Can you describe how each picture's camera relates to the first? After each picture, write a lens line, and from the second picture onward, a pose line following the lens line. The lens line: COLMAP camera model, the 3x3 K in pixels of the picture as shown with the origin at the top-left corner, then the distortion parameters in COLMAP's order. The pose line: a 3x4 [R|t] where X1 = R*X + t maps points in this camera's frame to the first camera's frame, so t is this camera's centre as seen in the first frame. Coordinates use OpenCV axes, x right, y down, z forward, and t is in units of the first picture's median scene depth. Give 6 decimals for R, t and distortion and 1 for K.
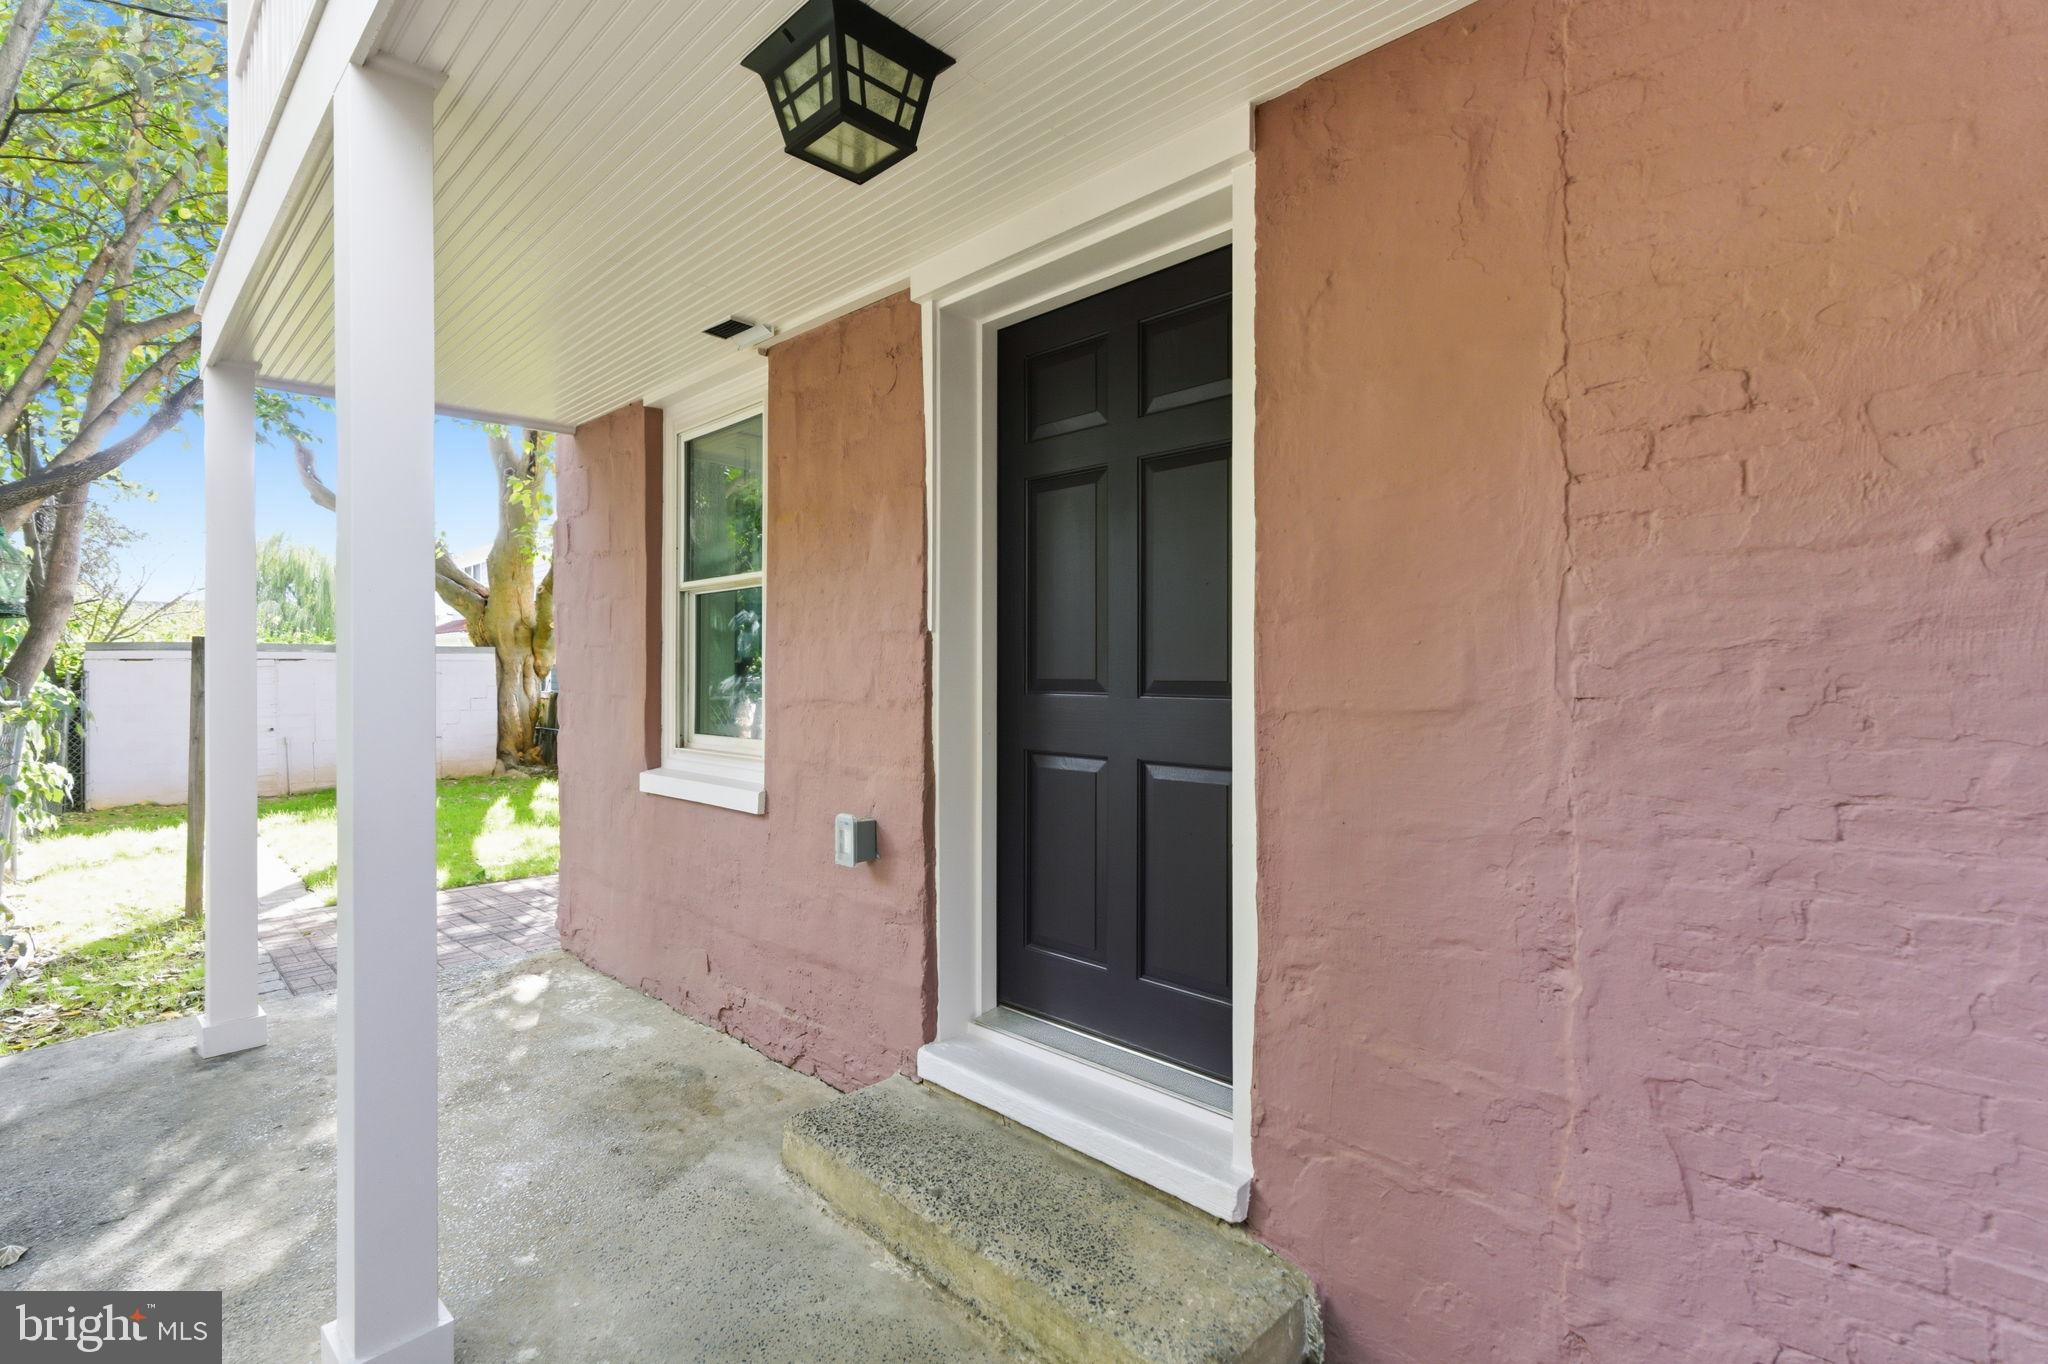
lens RADIAL K [[920.5, 0, 1022.5], [0, 920.5, 678.7], [0, 0, 1]] dist [0.001134, 0.000992]
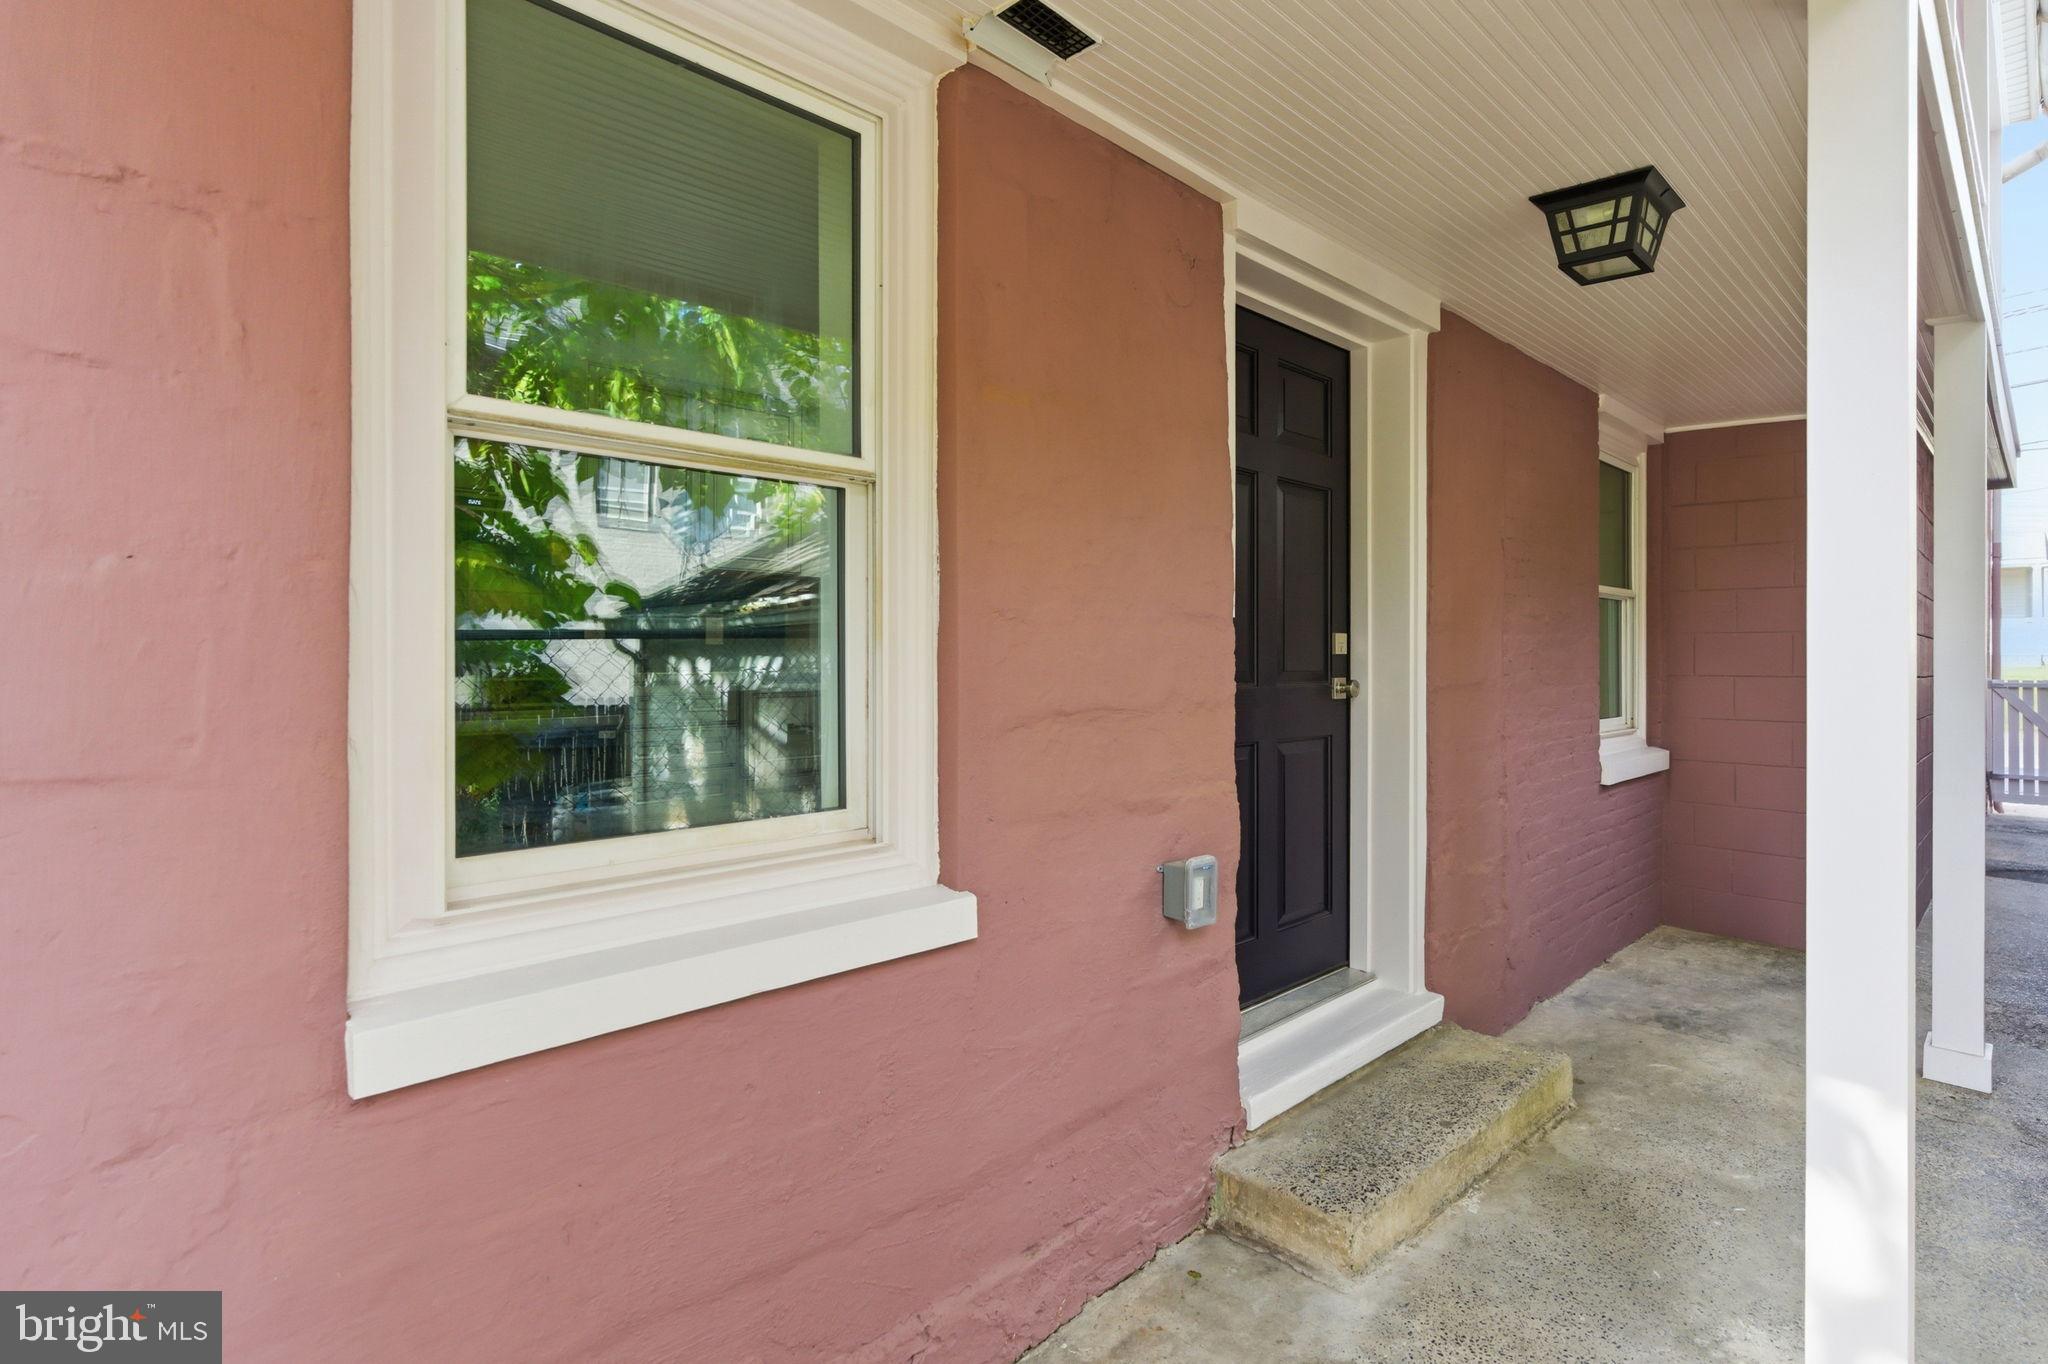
lens RADIAL K [[1131.2, 0, 1024.0], [0, 1131.2, 682.0], [0, 0, 1]] dist [-0.000585, 0.000361]
pose [[-0.028100, -0.007627, 0.999576, -0.773750], [0.016538, 0.999830, 0.008094, -0.002711], [-0.999468, 0.016759, -0.027969, 0.818928]]
